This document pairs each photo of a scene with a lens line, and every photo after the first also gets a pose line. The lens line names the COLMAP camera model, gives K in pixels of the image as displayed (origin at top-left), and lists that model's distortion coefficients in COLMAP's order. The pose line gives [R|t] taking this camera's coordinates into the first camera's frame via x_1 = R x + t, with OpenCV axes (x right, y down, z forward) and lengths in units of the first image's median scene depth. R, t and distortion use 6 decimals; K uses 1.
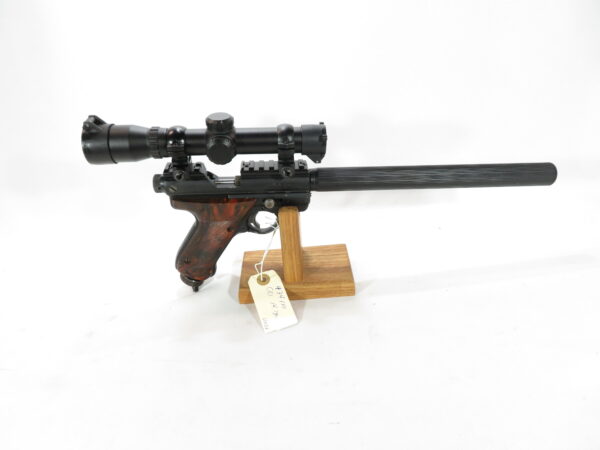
lens RADIAL K [[428.6, 0, 302.3], [0, 428.6, 220.8], [0, 0, 1]] dist [-0.015387, 0.008755]
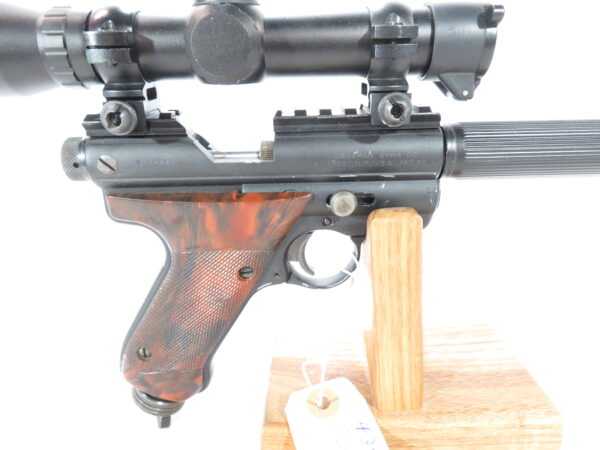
lens RADIAL K [[428.6, 0, 312.0], [0, 428.6, 220.0], [0, 0, 1]] dist [-0.015387, 0.008755]
pose [[0.998905, -0.007330, -0.046214, -0.085575], [-0.003420, 0.973576, -0.228339, 0.064554], [0.046666, 0.228246, 0.972484, 0.597316]]
